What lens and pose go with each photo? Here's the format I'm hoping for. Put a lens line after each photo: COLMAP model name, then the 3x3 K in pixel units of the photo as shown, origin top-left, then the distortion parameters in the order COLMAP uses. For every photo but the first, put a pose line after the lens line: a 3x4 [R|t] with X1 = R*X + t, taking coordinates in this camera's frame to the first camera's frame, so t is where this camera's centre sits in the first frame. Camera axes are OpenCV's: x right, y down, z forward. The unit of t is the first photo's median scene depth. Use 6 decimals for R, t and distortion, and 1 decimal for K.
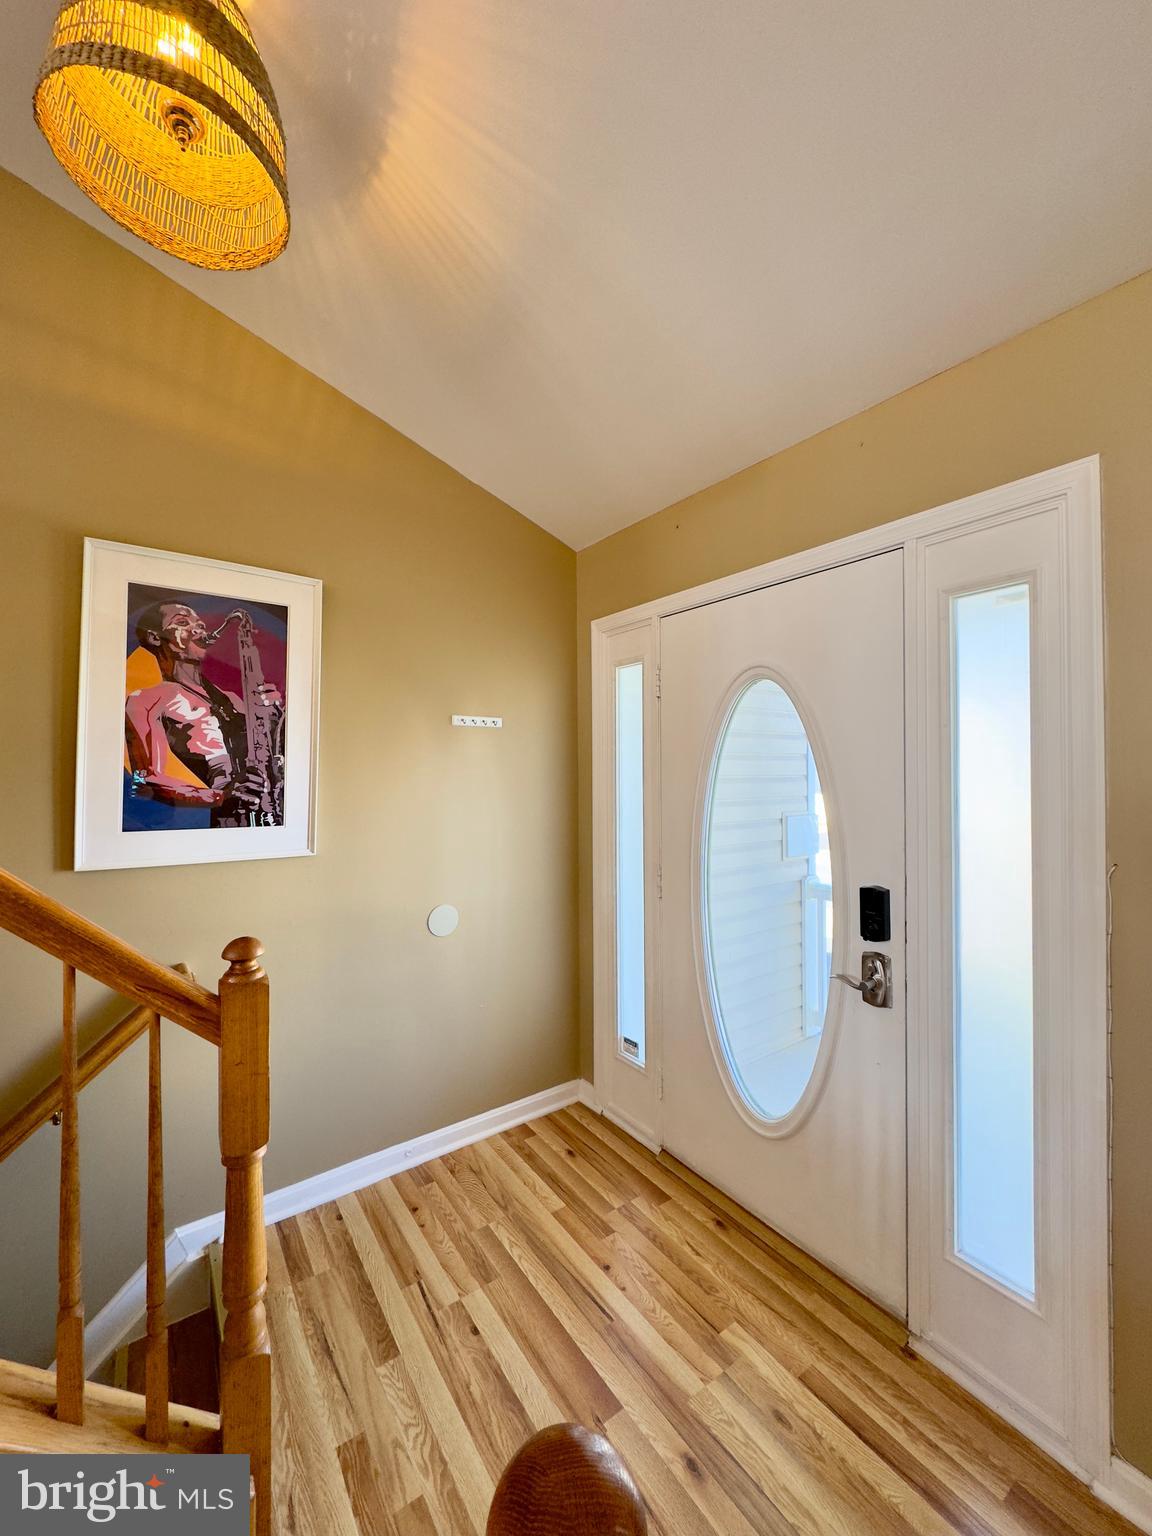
lens RADIAL K [[611.5, 0, 573.1], [0, 611.5, 763.4], [0, 0, 1]] dist [-0.003623, -0.000048]
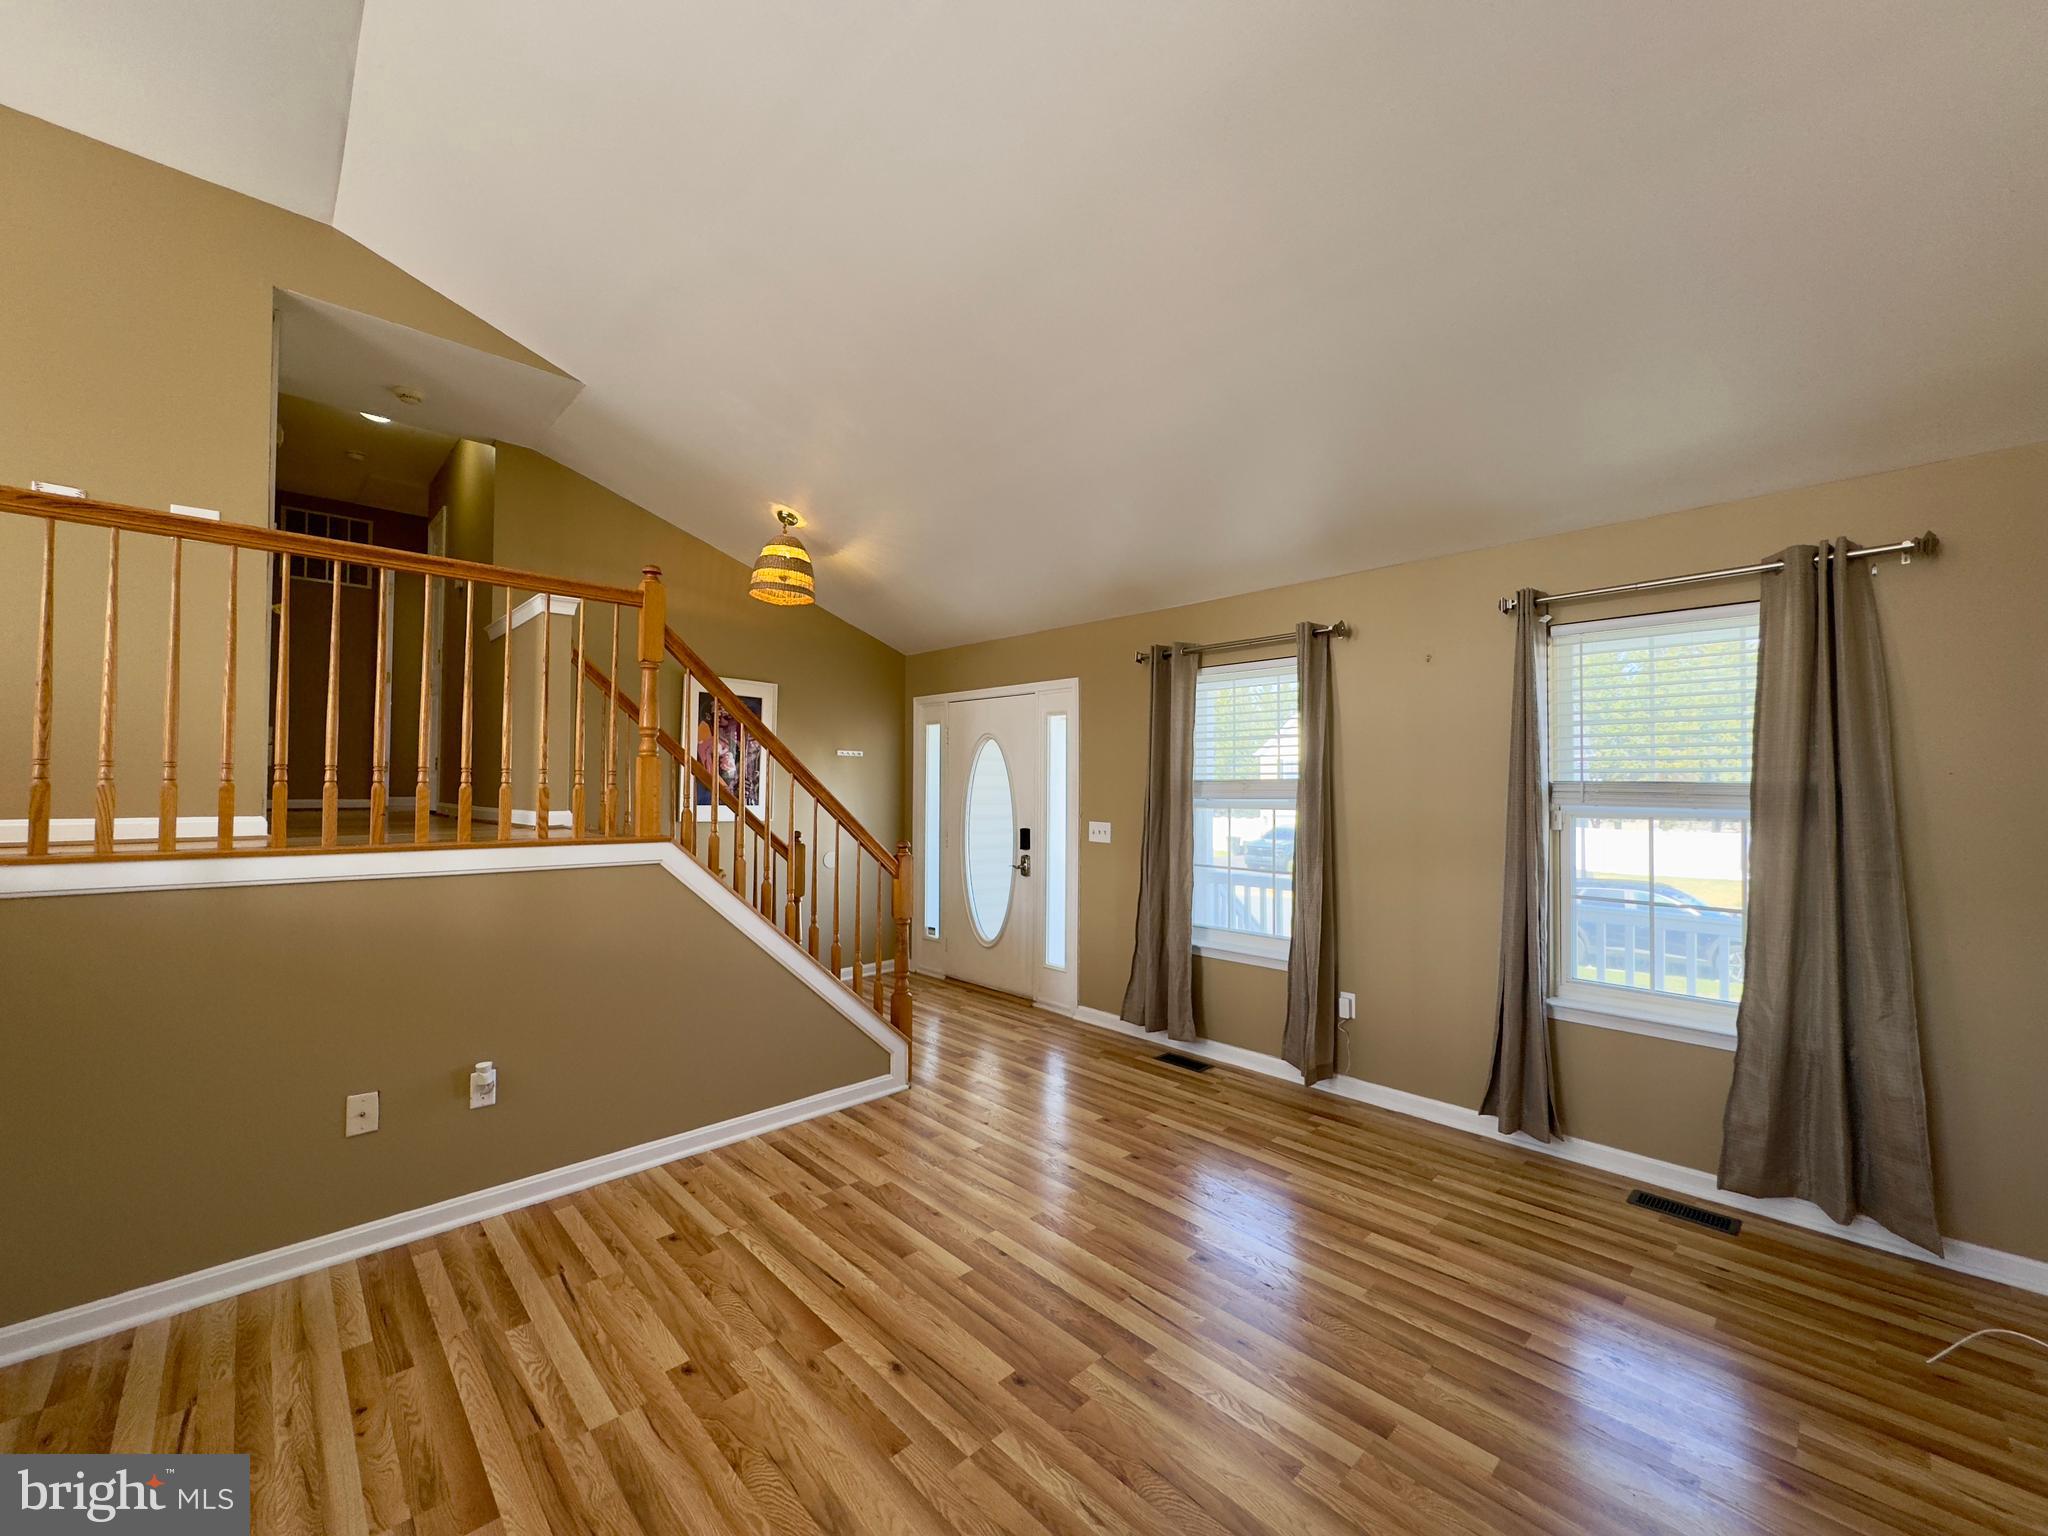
lens RADIAL K [[815.4, 0, 1021.2], [0, 815.4, 777.5], [0, 0, 1]] dist [-0.003623, -0.000048]
pose [[0.989313, 0.013436, 0.145188, -0.001952], [-0.012100, 0.999876, -0.010081, 0.028216], [-0.145306, 0.008216, 0.989353, -1.961316]]
